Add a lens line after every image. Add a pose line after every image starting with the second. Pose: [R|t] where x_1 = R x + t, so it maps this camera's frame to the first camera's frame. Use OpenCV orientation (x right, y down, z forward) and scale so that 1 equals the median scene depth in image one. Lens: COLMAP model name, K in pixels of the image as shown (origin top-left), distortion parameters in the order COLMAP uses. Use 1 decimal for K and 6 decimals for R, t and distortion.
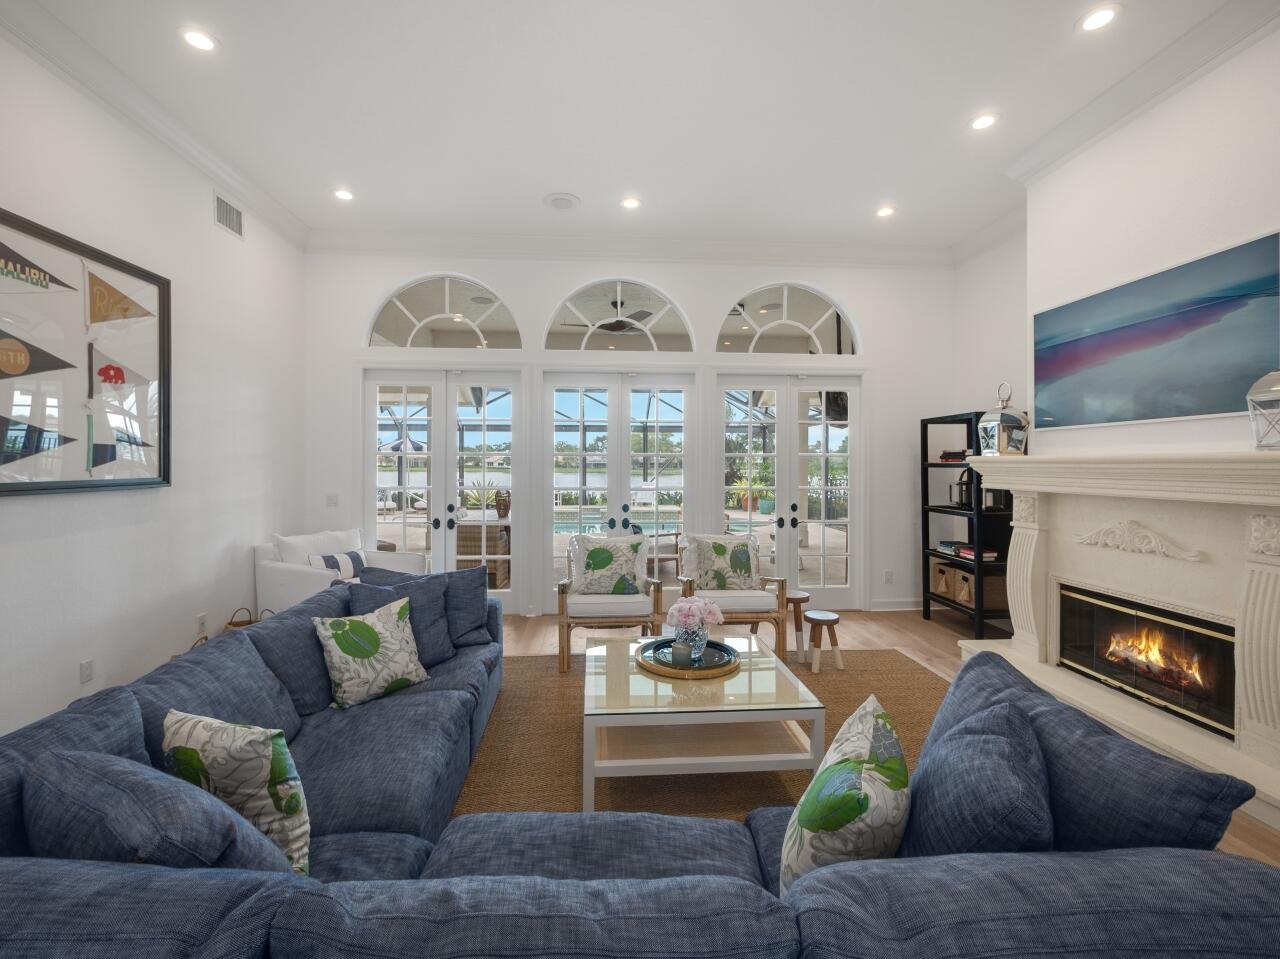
lens RADIAL K [[561.7, 0, 638.7], [0, 561.7, 465.0], [0, 0, 1]] dist [-0.000628, 0.000085]
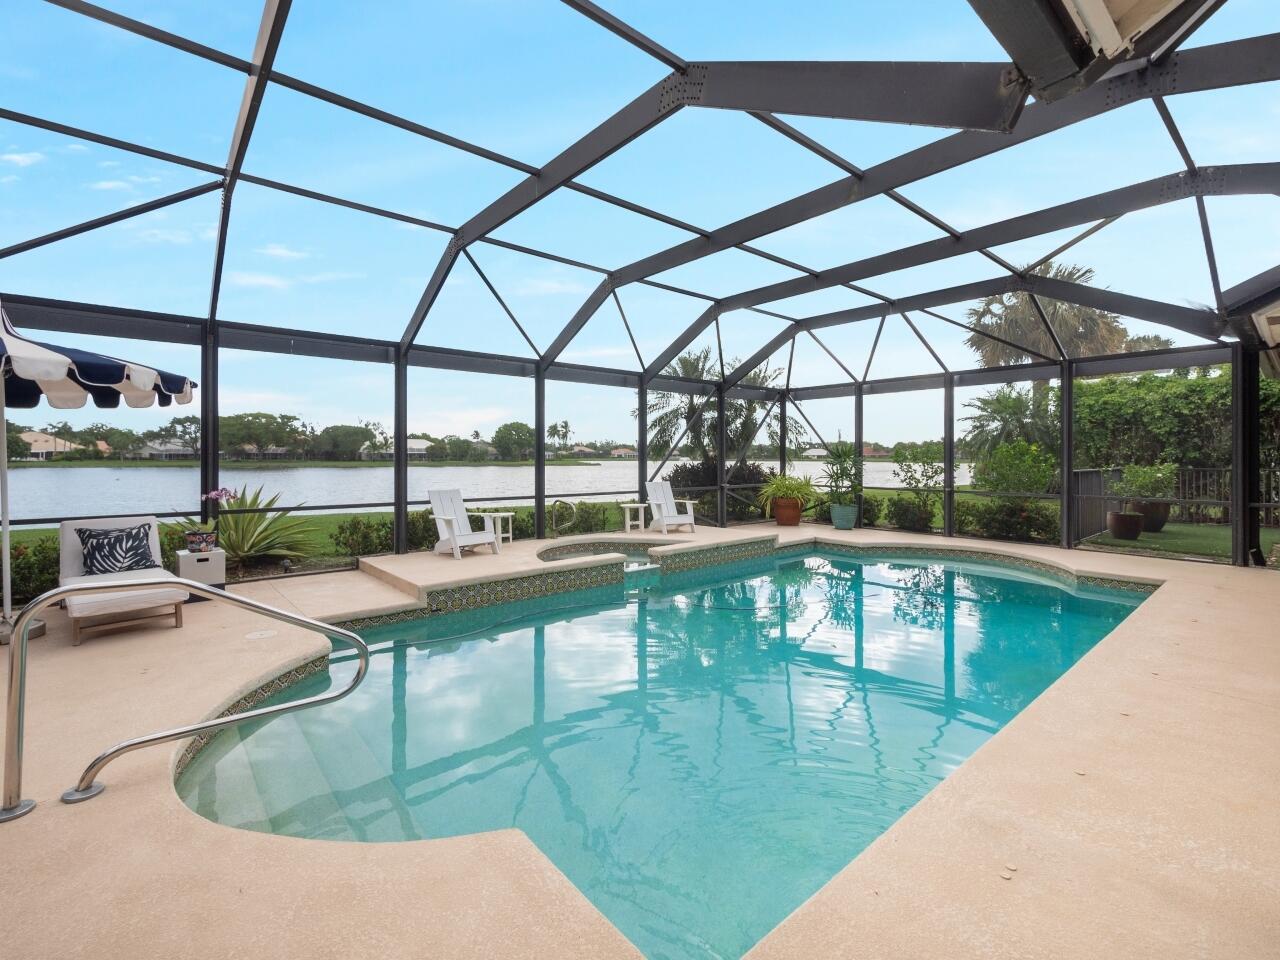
lens RADIAL K [[572.5, 0, 635.4], [0, 572.5, 454.2], [0, 0, 1]] dist [-0.002346, 0.000020]
pose [[0.808223, 0.000630, 0.588877, -1.501855], [0.001466, 0.999994, -0.003082, 0.028746], [-0.588875, 0.003354, 0.808217, 2.858394]]
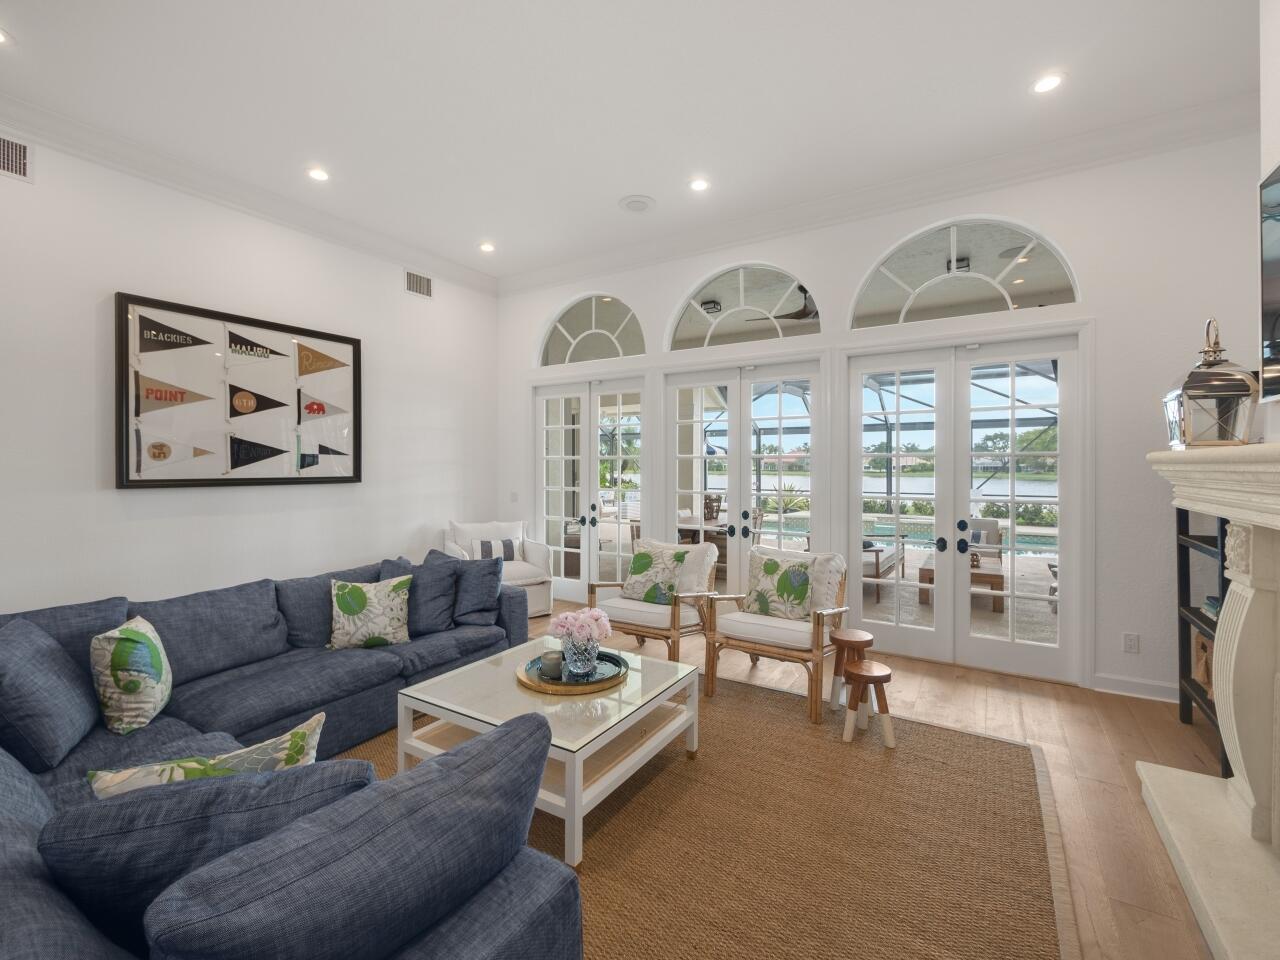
lens RADIAL K [[571.1, 0, 638.3], [0, 571.1, 468.9], [0, 0, 1]] dist [-0.001230, -0.000145]
pose [[0.807083, 0.000256, -0.590438, 0.564084], [-0.000169, 1.000000, 0.000203, 0.002766], [0.590438, -0.000064, 0.807083, 0.220515]]
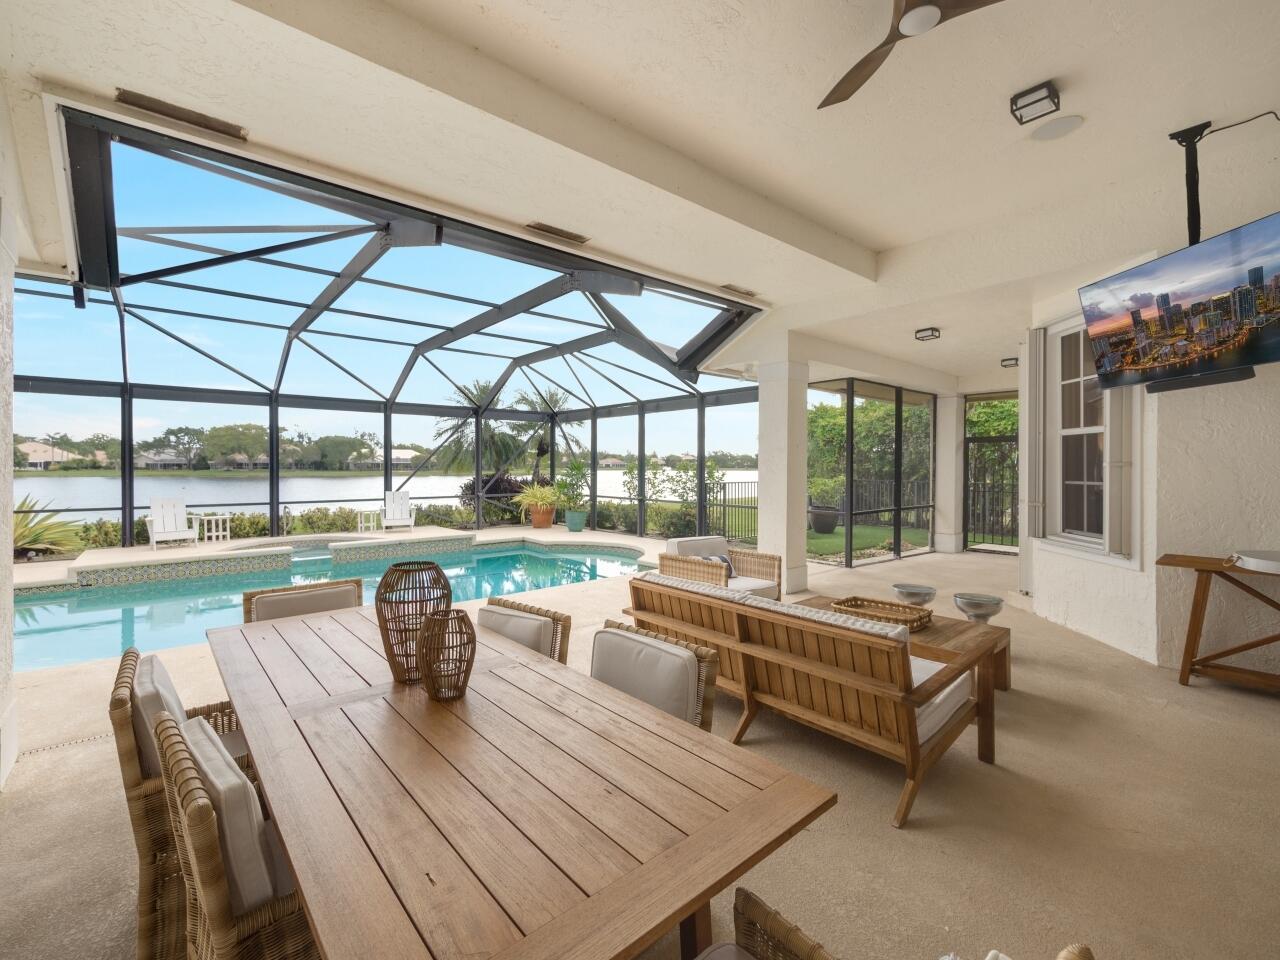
lens RADIAL K [[557.9, 0, 628.8], [0, 557.9, 468.2], [0, 0, 1]] dist [-0.003032, 0.000080]
pose [[0.809259, -0.003717, 0.587441, -0.677189], [0.000996, 0.999987, 0.004955, 0.004558], [-0.587451, -0.003425, 0.809252, 1.686080]]
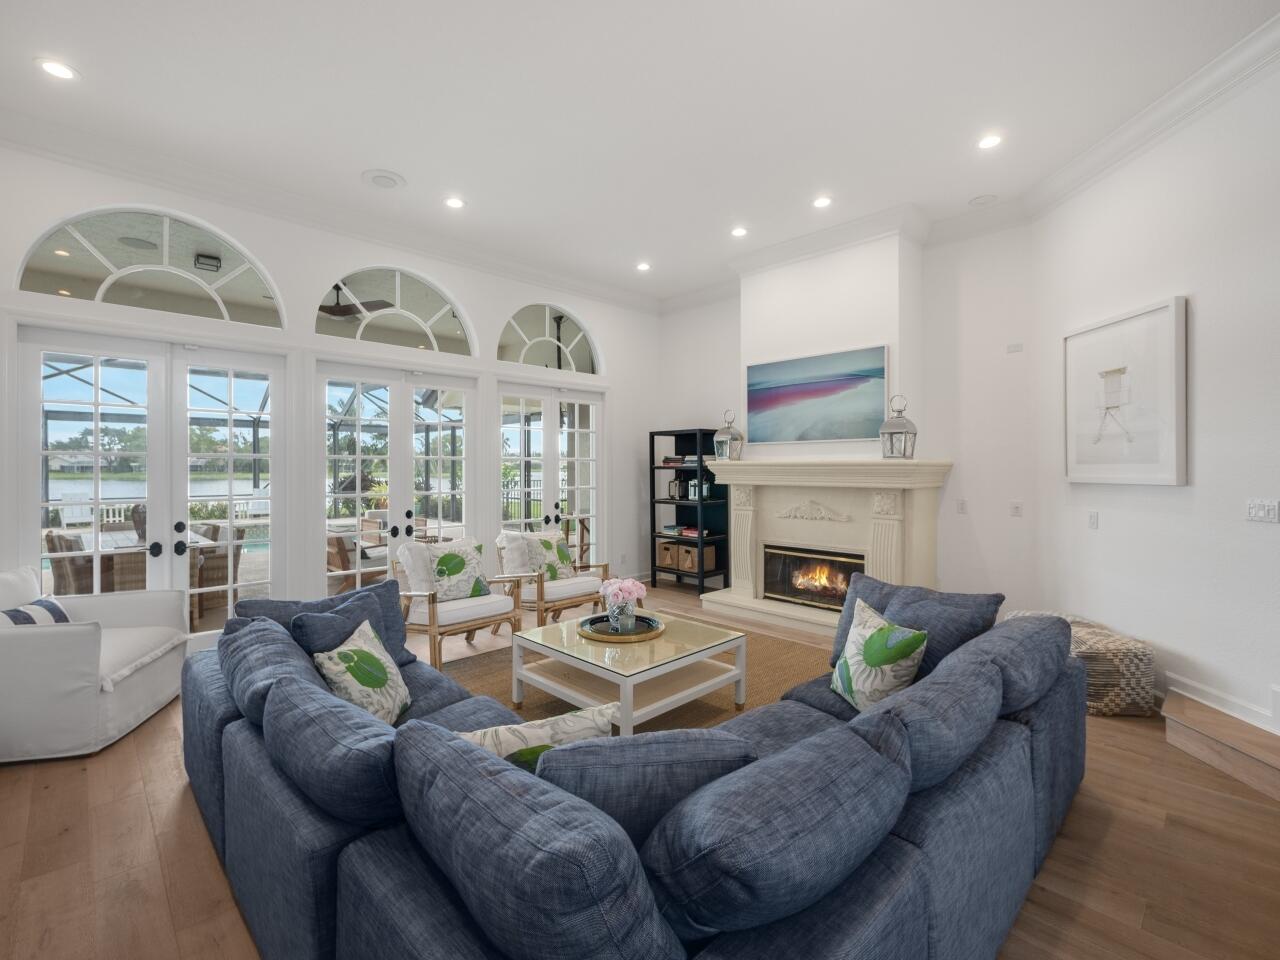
lens RADIAL K [[574.1, 0, 635.2], [0, 574.1, 471.9], [0, 0, 1]] dist [-0.003685, -0.000411]
pose [[0.764328, -0.008700, 0.644769, -0.518650], [0.003354, 0.999949, 0.009517, -0.003527], [-0.644819, -0.005112, 0.764318, 0.030486]]
